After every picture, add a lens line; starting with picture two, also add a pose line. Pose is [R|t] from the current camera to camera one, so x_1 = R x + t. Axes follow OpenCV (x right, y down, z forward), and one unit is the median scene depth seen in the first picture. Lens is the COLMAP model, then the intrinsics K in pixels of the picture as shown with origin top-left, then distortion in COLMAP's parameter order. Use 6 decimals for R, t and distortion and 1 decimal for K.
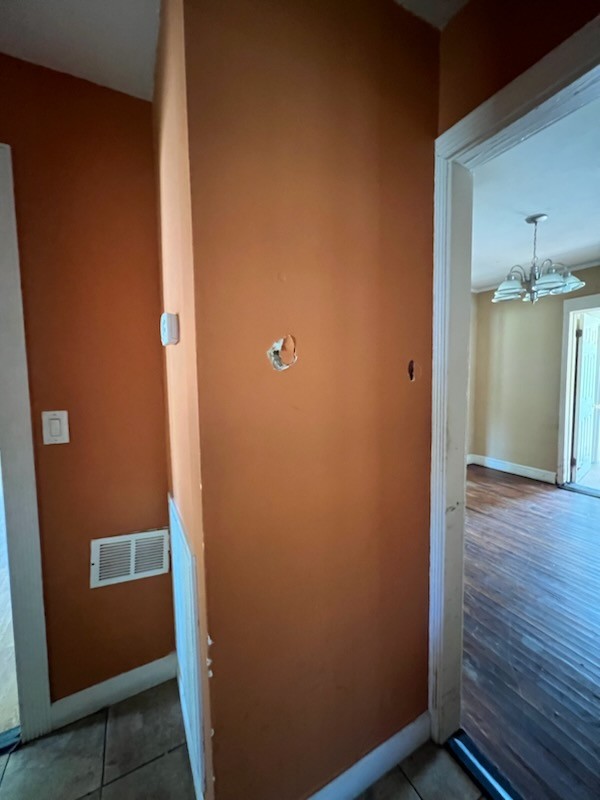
lens RADIAL K [[322.7, 0, 299.3], [0, 322.7, 398.4], [0, 0, 1]] dist [0.000311, 0.000132]
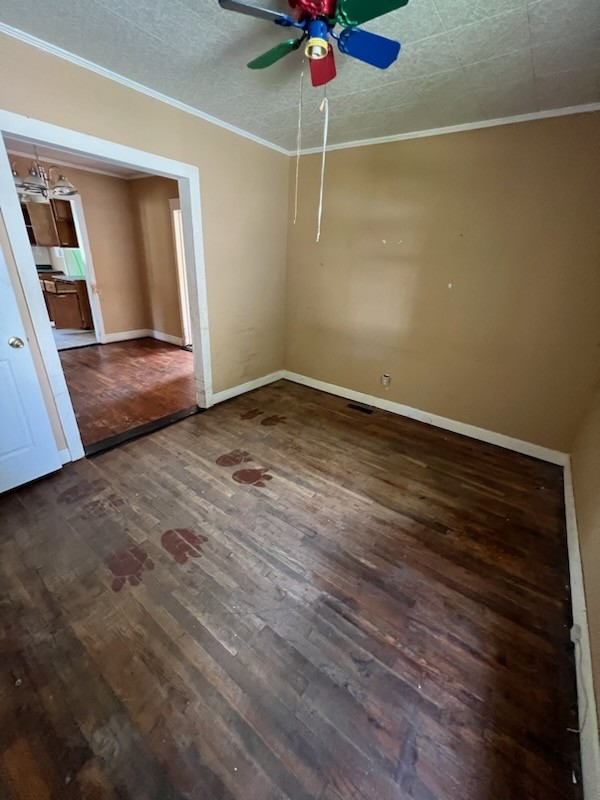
lens RADIAL K [[322.7, 0, 294.8], [0, 322.7, 403.1], [0, 0, 1]] dist [0.000311, 0.000132]
pose [[0.899348, -0.123995, 0.419284, 0.635687], [-0.028168, 0.940523, 0.338560, 0.002530], [-0.436326, -0.316293, 0.842365, -0.523173]]
